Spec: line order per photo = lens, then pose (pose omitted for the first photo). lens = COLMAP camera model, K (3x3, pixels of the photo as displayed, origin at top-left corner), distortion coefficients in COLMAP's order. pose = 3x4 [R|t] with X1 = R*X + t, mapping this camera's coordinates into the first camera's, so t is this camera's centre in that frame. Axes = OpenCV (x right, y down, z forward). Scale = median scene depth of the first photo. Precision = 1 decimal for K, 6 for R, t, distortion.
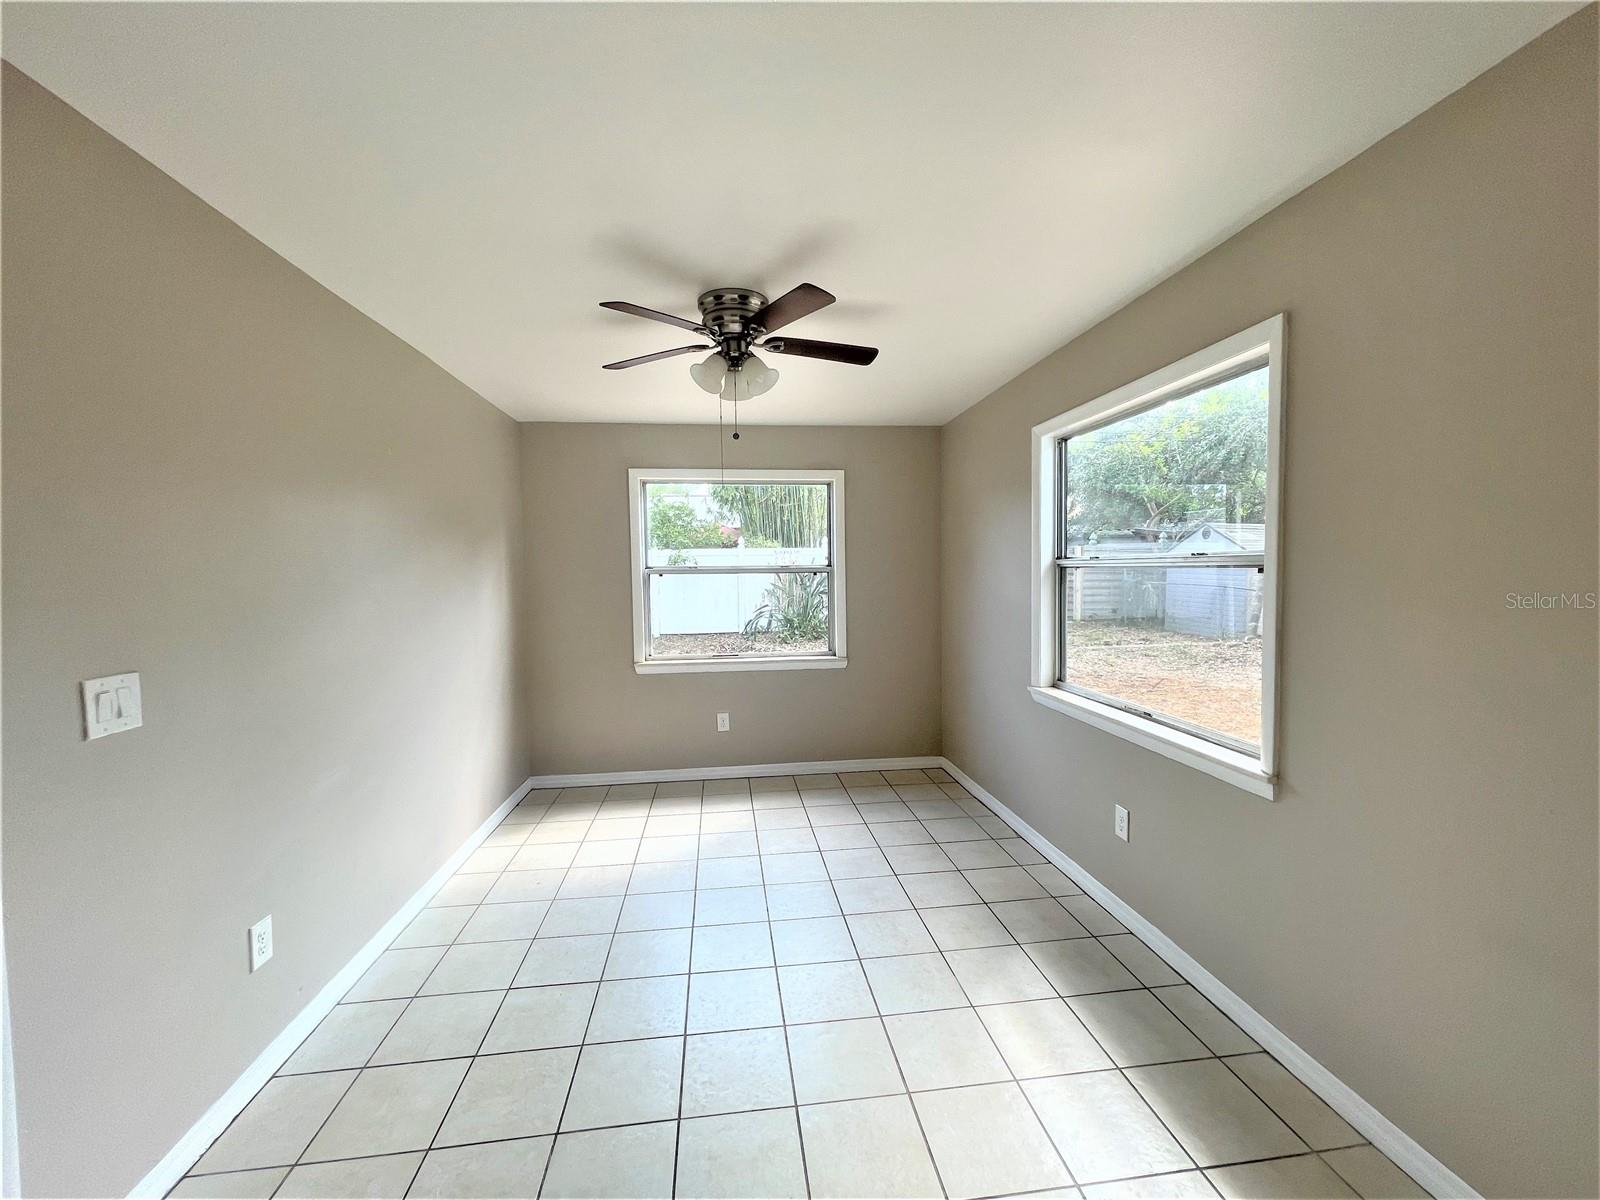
lens RADIAL K [[644.8, 0, 797.0], [0, 644.8, 596.0], [0, 0, 1]] dist [-0.003041, 0.000654]
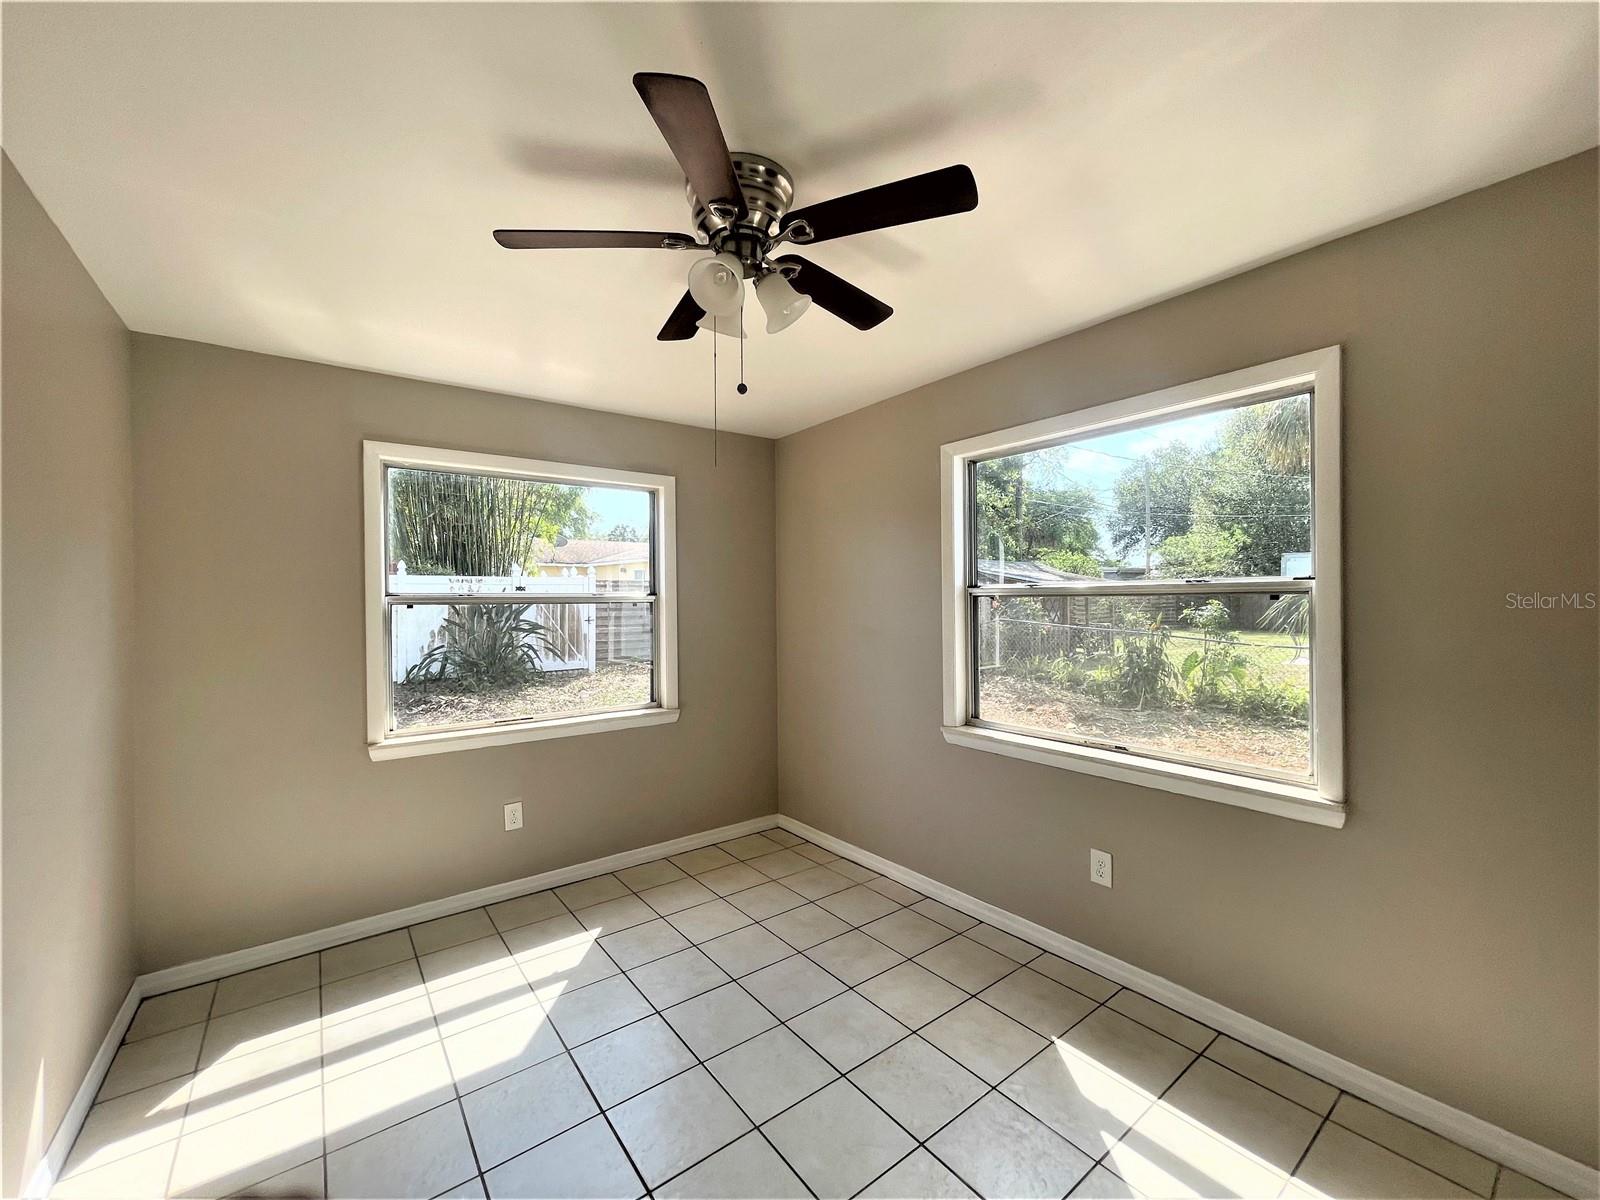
lens RADIAL K [[644.8, 0, 798.0], [0, 644.8, 598.6], [0, 0, 1]] dist [-0.003041, 0.000654]
pose [[0.863855, 0.004200, 0.503723, -0.206699], [0.020213, 0.998871, -0.042994, -0.004280], [-0.503335, 0.047322, 0.862795, 0.234704]]
